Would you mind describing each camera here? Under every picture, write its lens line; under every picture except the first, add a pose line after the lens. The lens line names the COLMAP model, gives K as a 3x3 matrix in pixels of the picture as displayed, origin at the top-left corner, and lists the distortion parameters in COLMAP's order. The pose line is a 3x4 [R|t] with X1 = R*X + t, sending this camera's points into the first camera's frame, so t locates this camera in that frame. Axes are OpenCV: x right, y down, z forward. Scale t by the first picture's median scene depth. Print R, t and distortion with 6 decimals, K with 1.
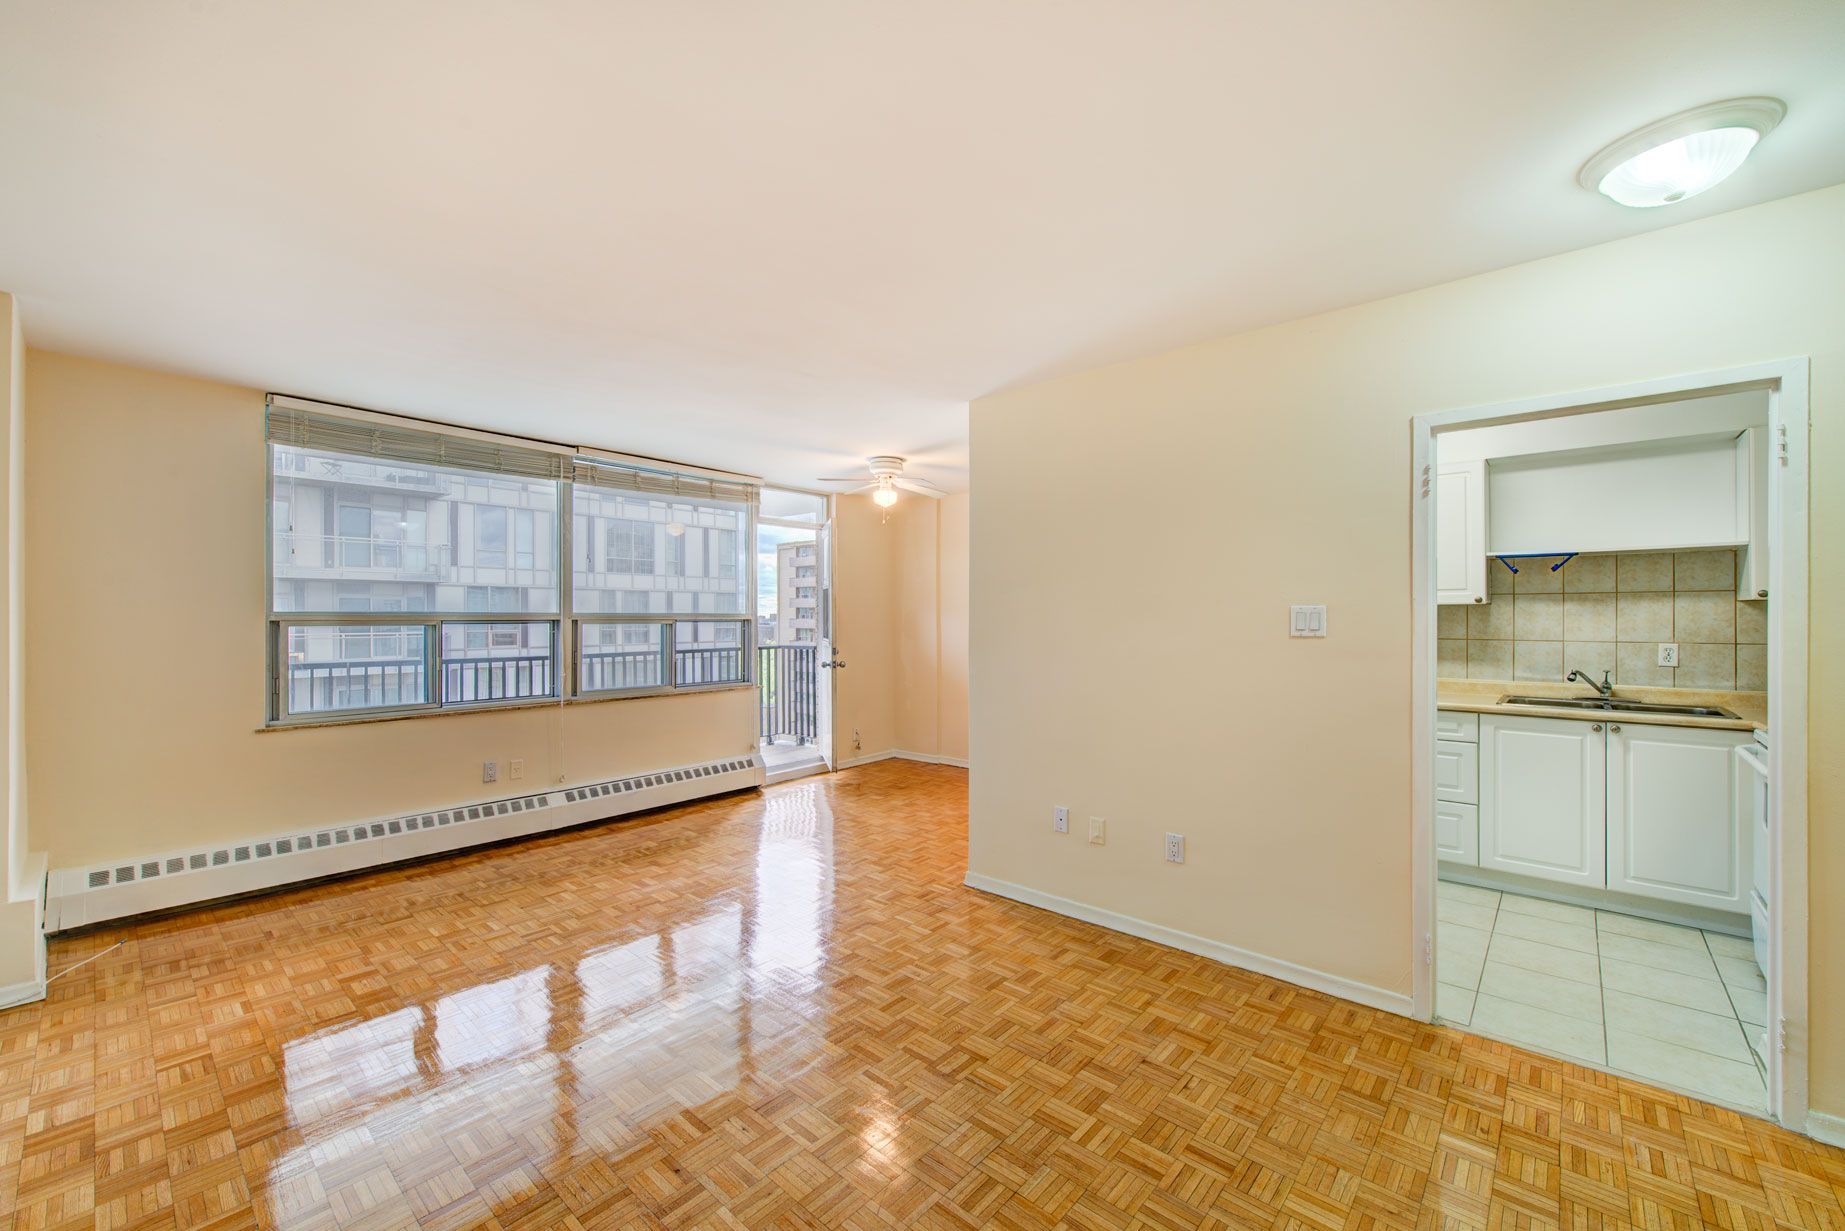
lens RADIAL K [[739.4, 0, 923.6], [0, 739.4, 613.2], [0, 0, 1]] dist [0.002976, -0.000959]
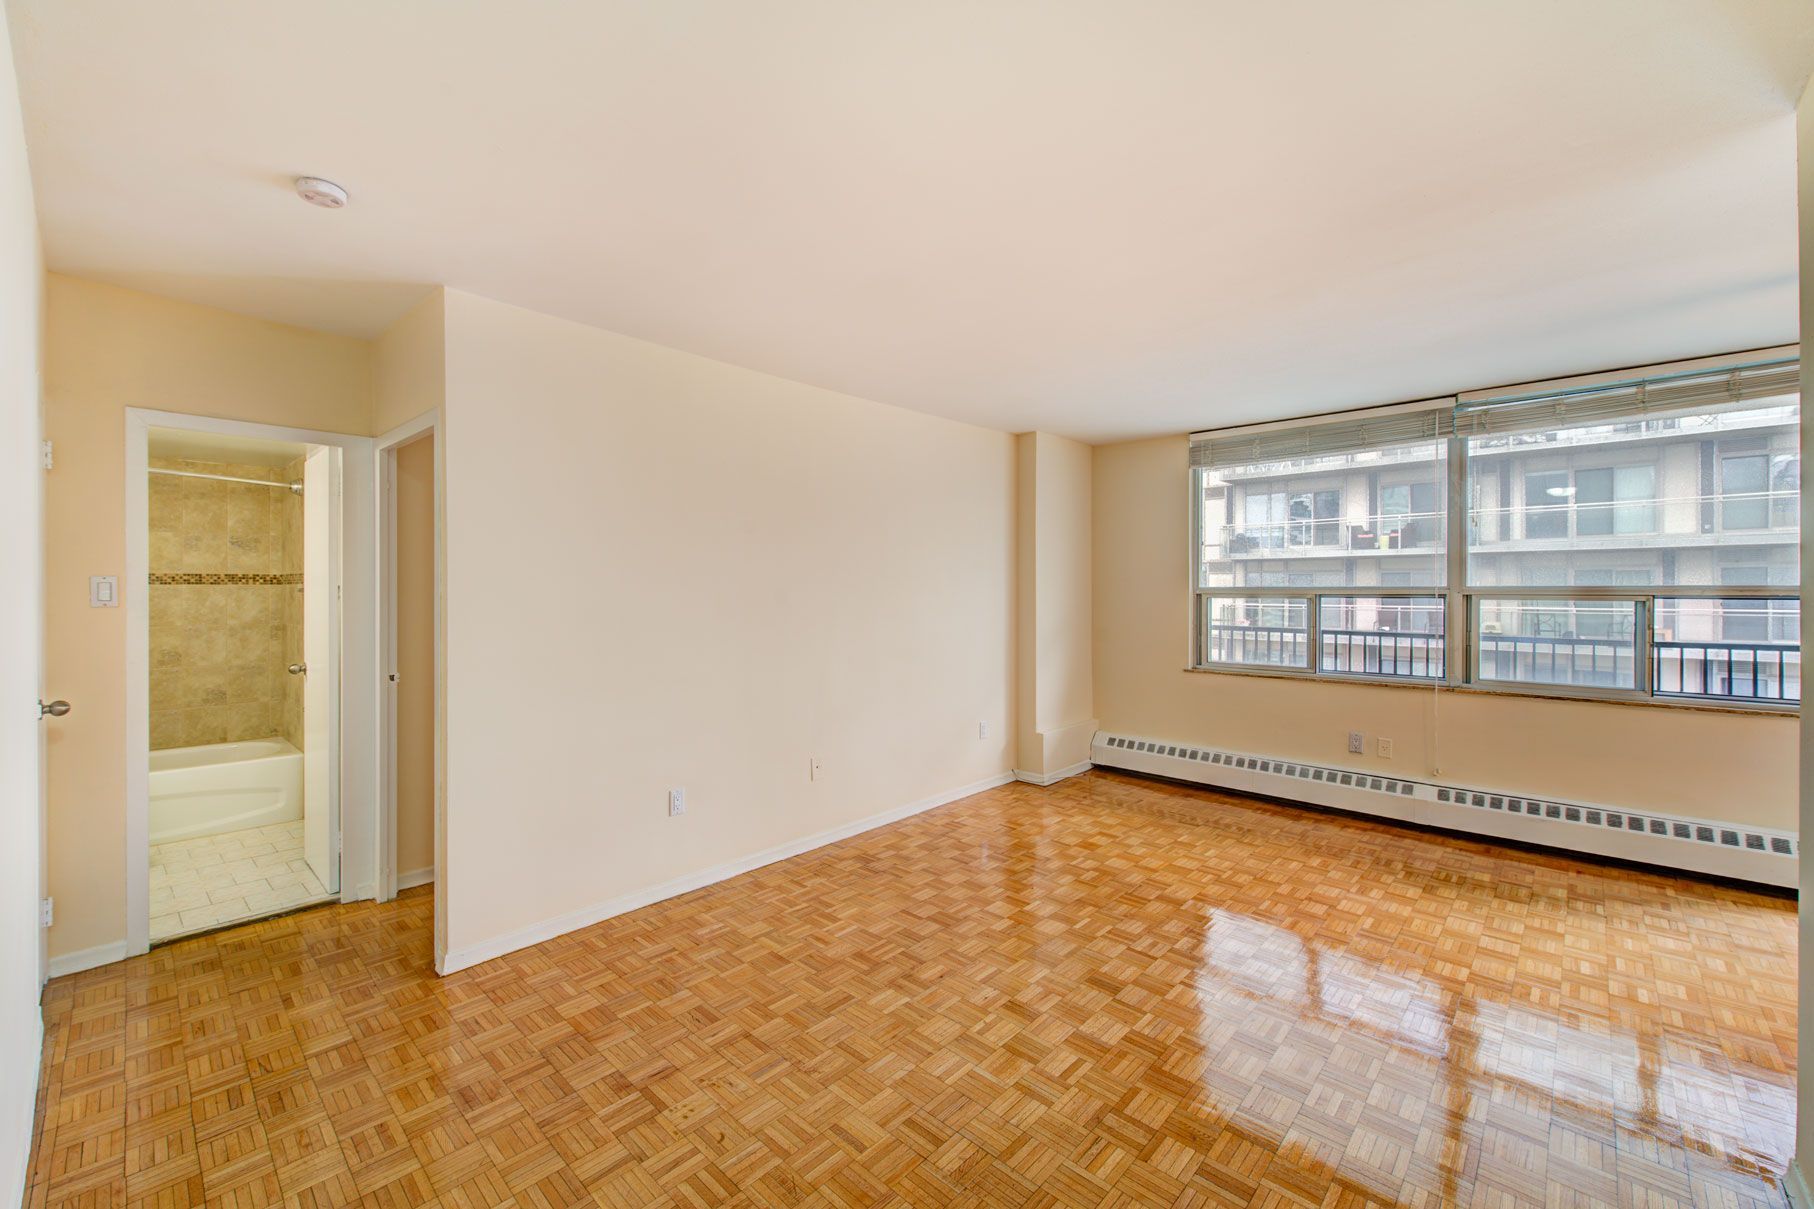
lens RADIAL K [[727.0, 0, 877.7], [0, 727.0, 594.5], [0, 0, 1]] dist [0.002976, -0.000959]
pose [[-0.058508, 0.005766, -0.998270, 0.500760], [0.006117, 0.999967, 0.005417, 0.000113], [0.998268, -0.005789, -0.058541, 0.444674]]
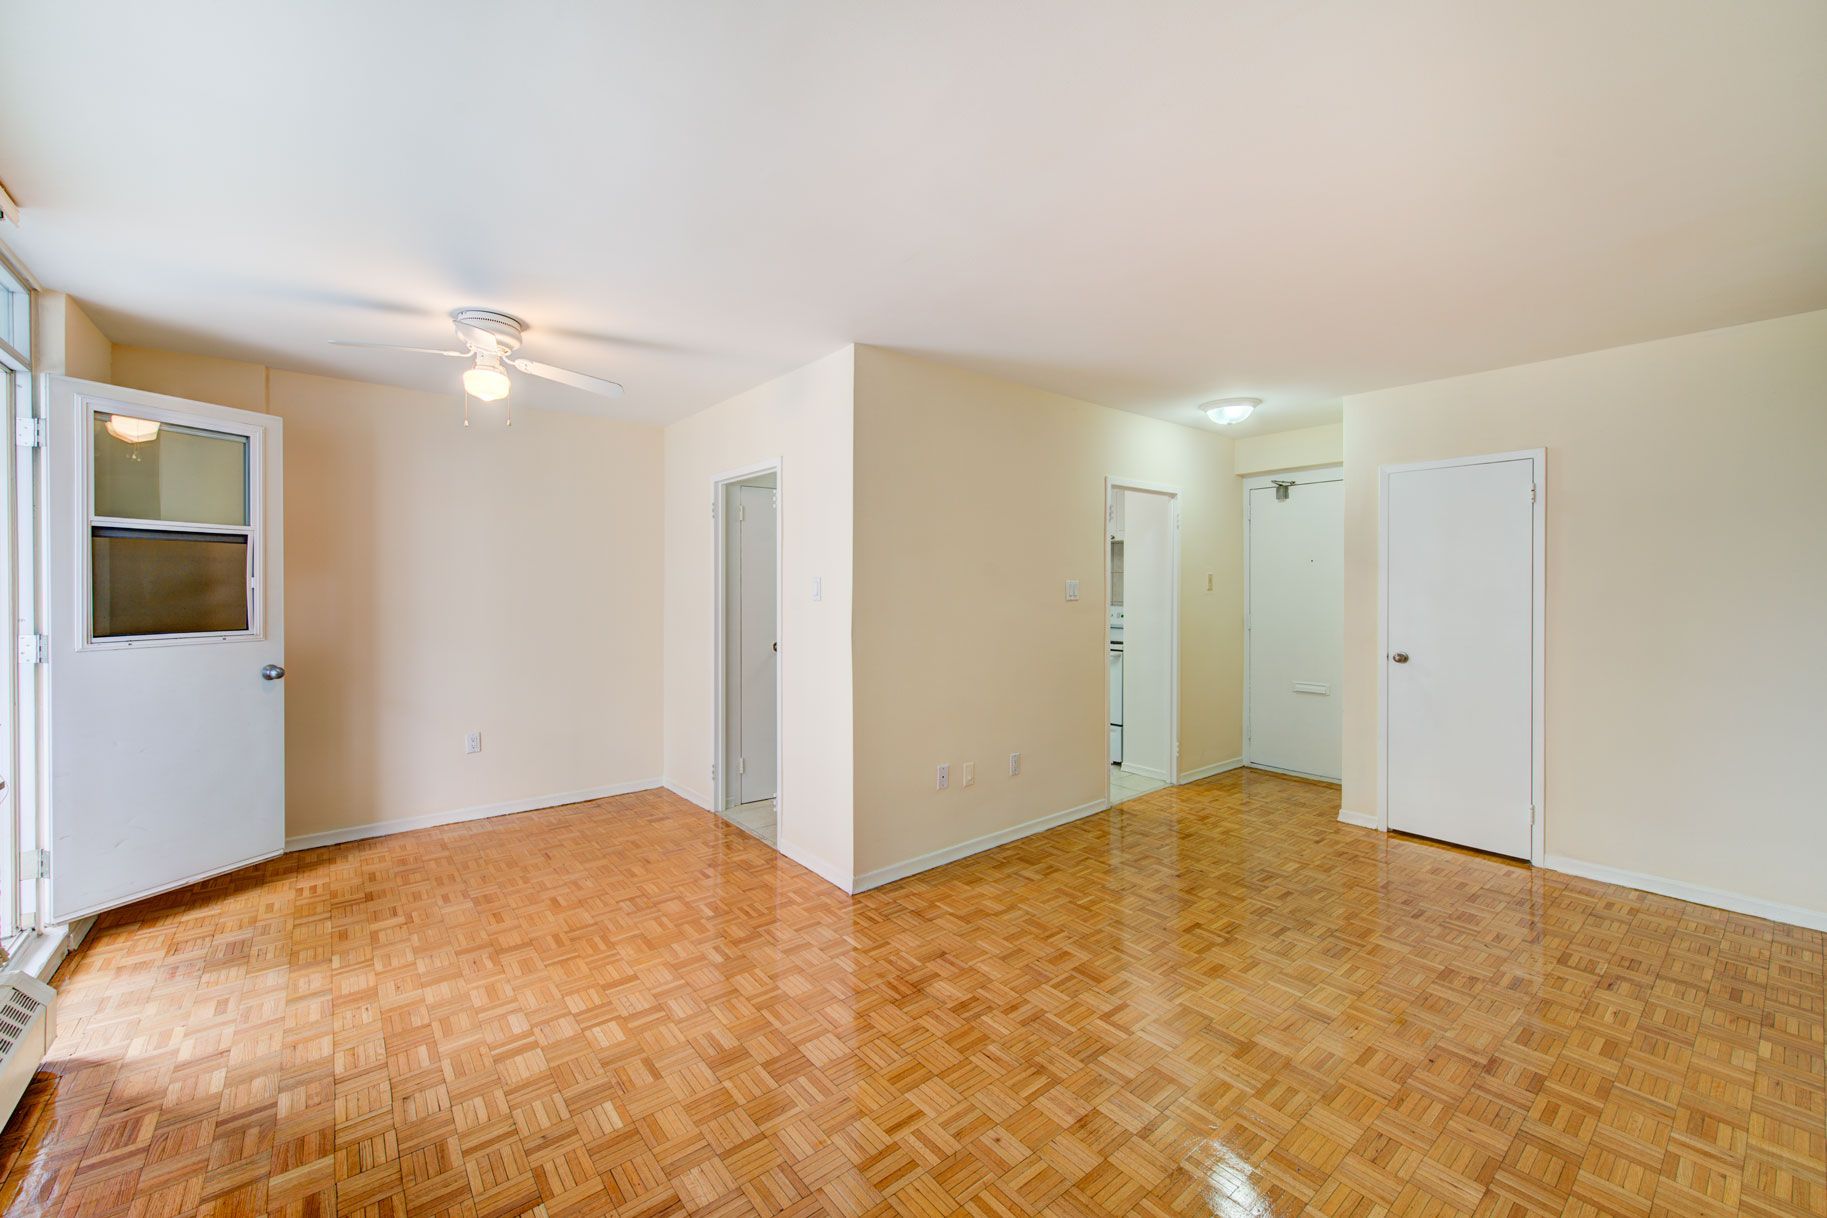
lens RADIAL K [[732.2, 0, 921.4], [0, 732.2, 583.1], [0, 0, 1]] dist [0.002976, -0.000959]
pose [[0.153461, 0.002871, 0.988151, -0.737844], [-0.003682, 0.999991, -0.002333, 0.003520], [-0.988148, -0.003280, 0.153470, 0.745510]]
